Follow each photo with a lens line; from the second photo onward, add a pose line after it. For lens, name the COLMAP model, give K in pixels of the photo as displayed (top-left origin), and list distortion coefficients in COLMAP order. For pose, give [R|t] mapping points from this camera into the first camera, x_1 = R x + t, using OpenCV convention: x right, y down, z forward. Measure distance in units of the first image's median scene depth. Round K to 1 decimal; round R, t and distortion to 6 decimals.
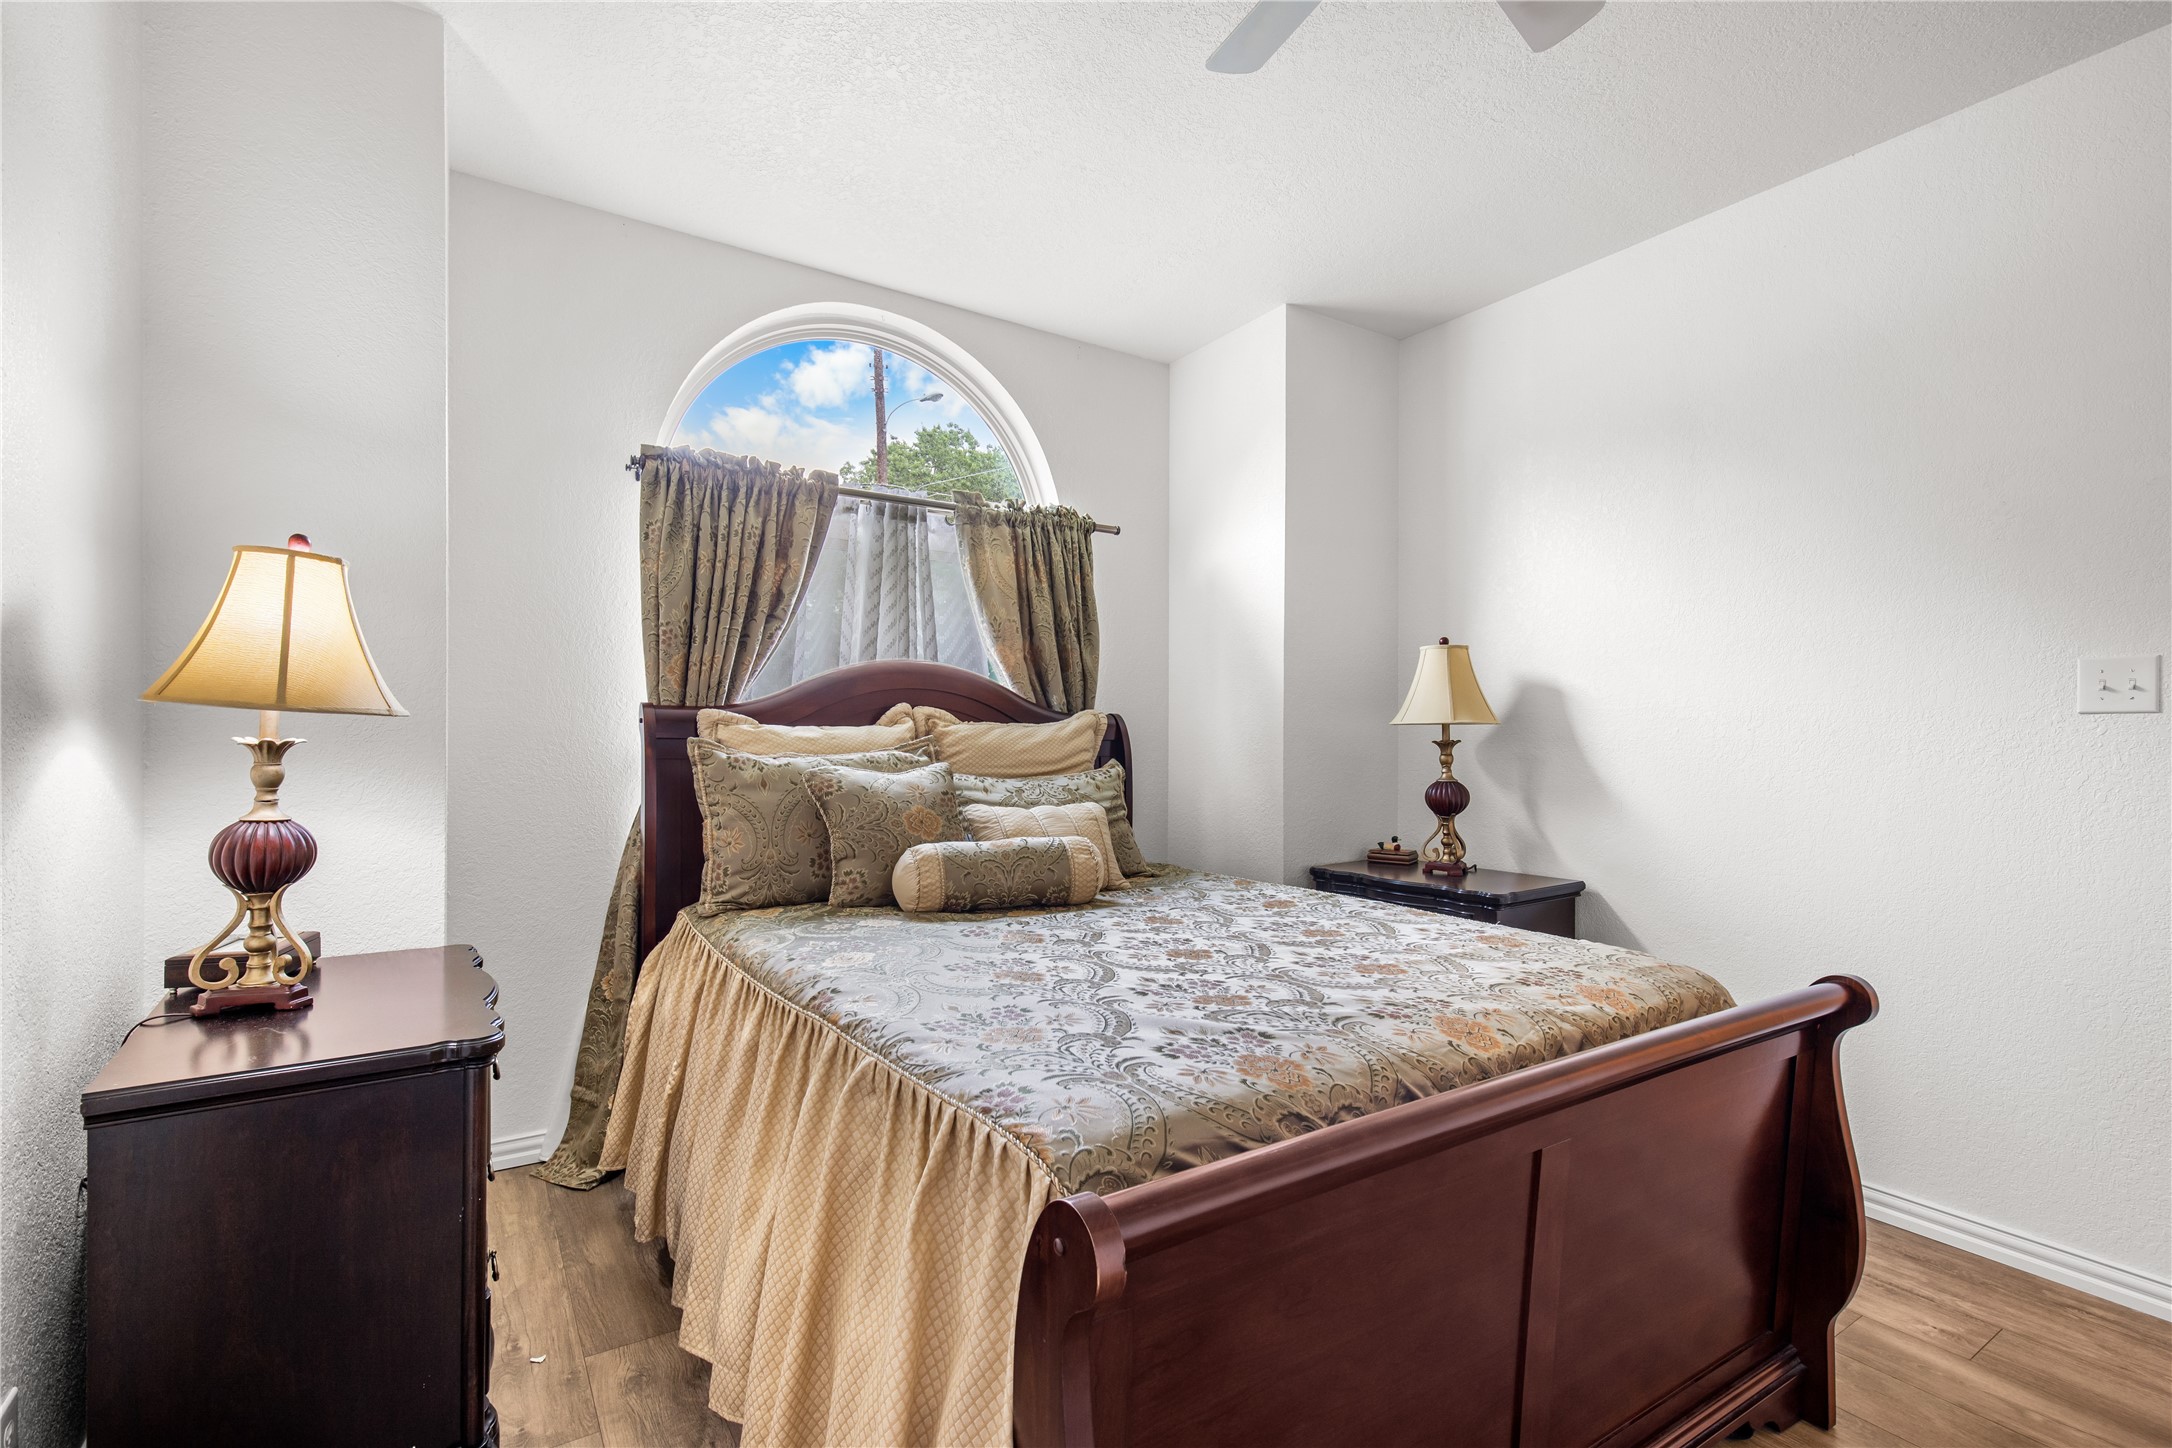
lens RADIAL K [[1007.8, 0, 1086.2], [0, 1007.8, 688.0], [0, 0, 1]] dist [-0.000764, 0.000097]
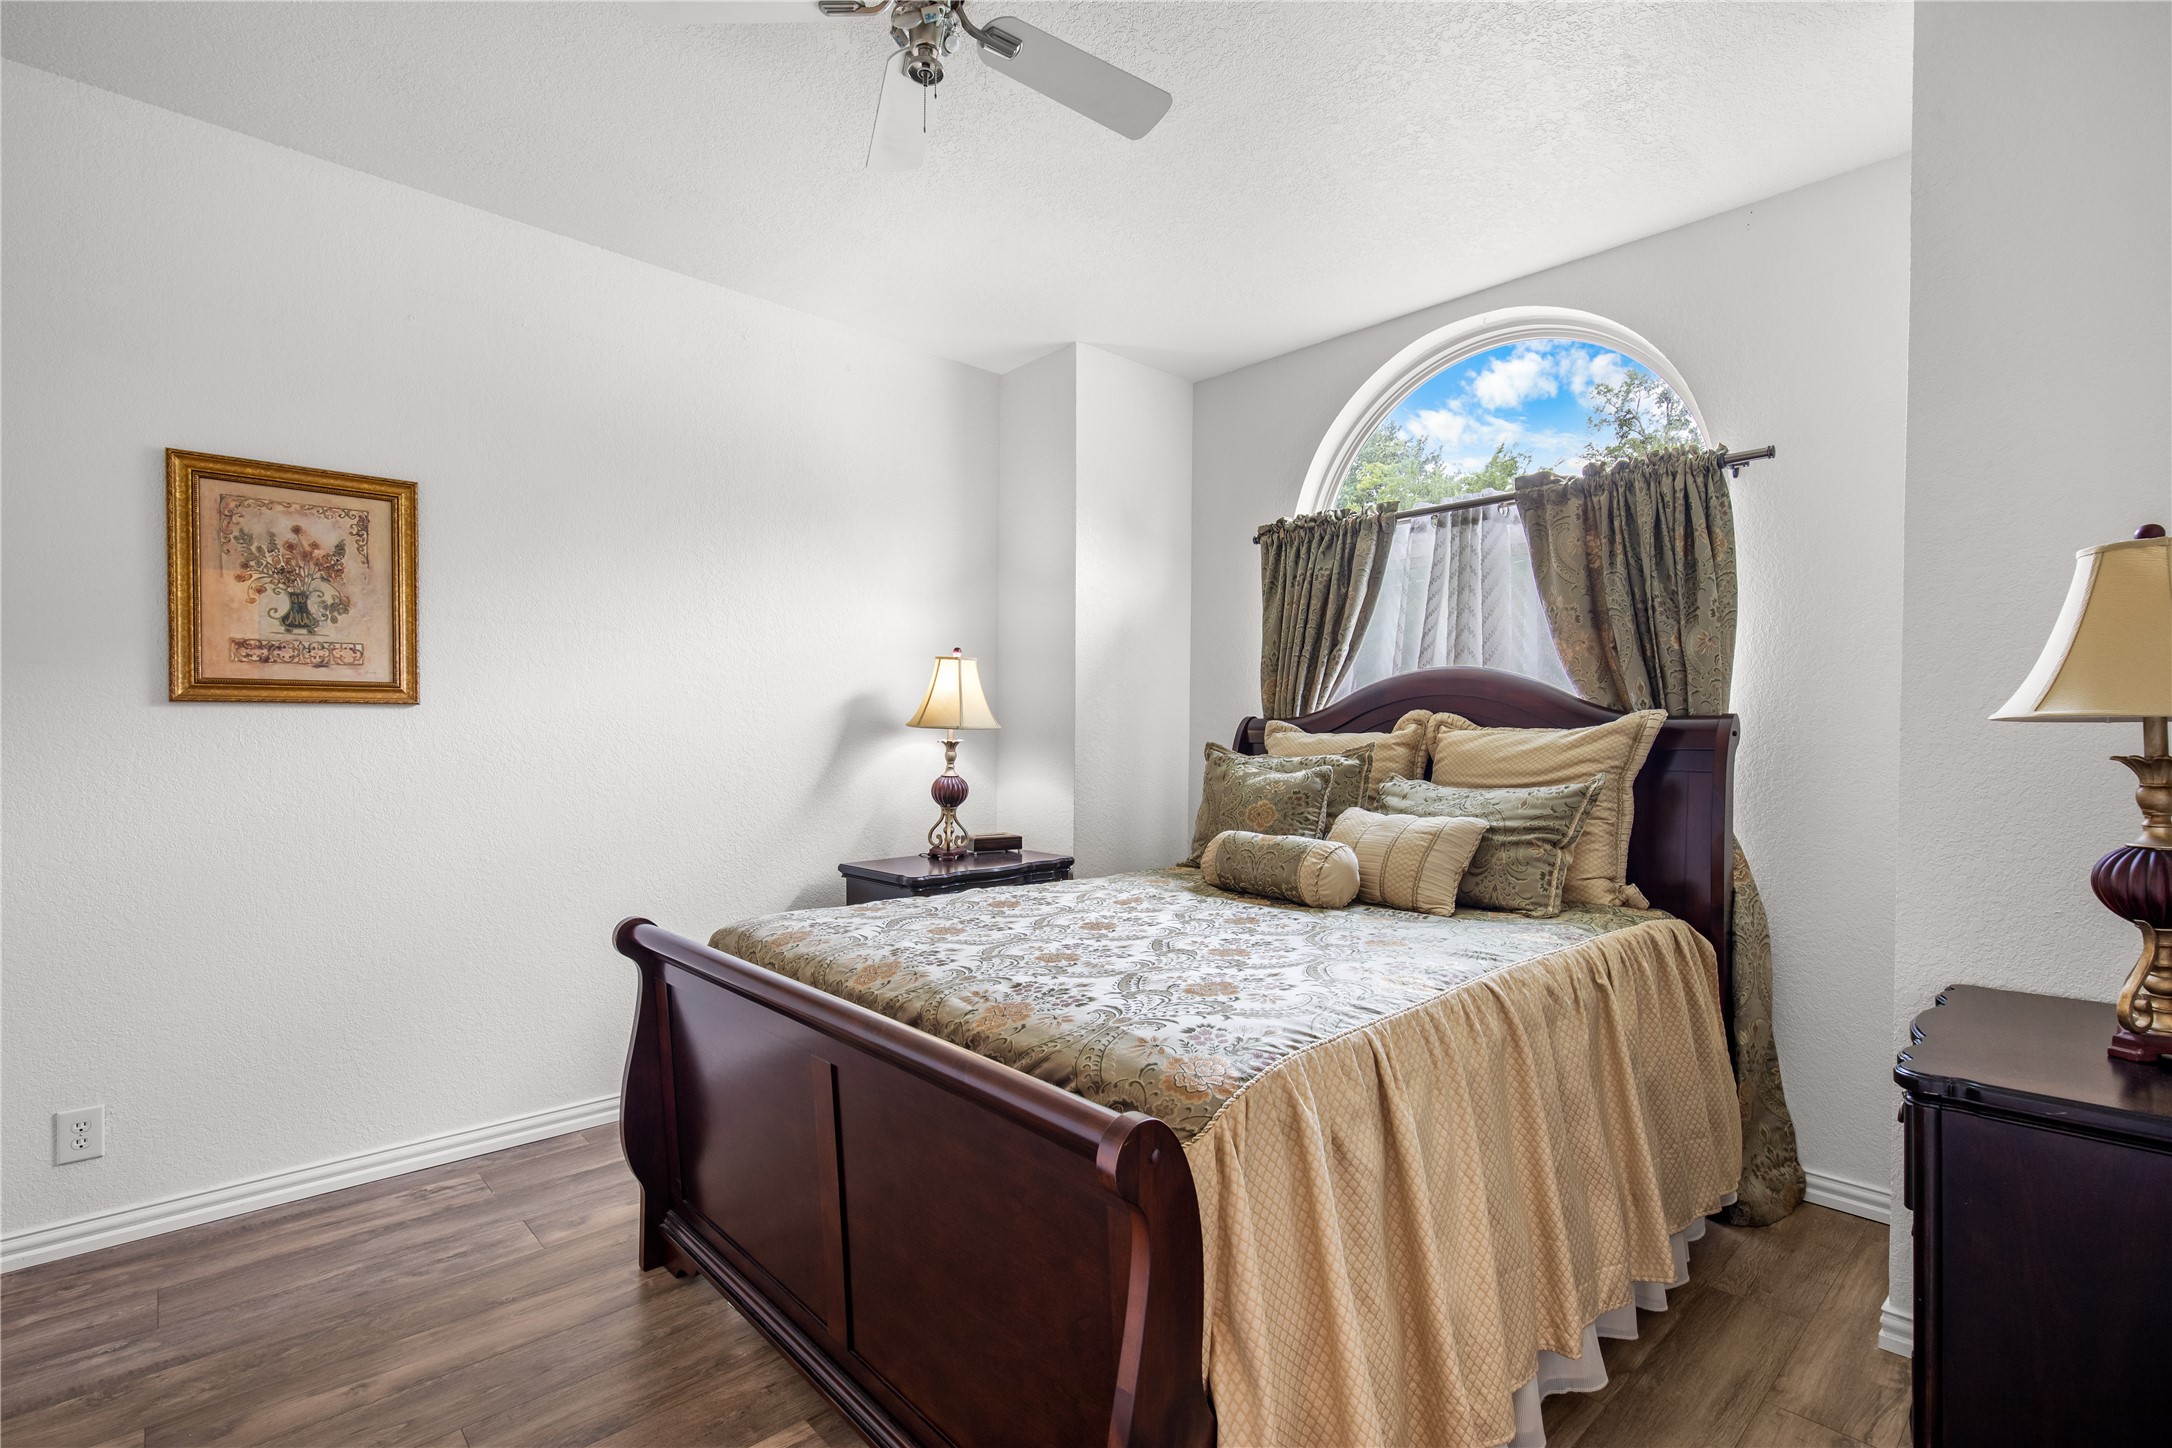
lens RADIAL K [[989.7, 0, 1083.9], [0, 989.7, 727.3], [0, 0, 1]] dist [0.004179, 0.000479]
pose [[0.173830, -0.008283, -0.984741, 0.761422], [0.042959, 0.999076, -0.000820, 0.019216], [0.983838, -0.042161, 0.174025, 0.479499]]
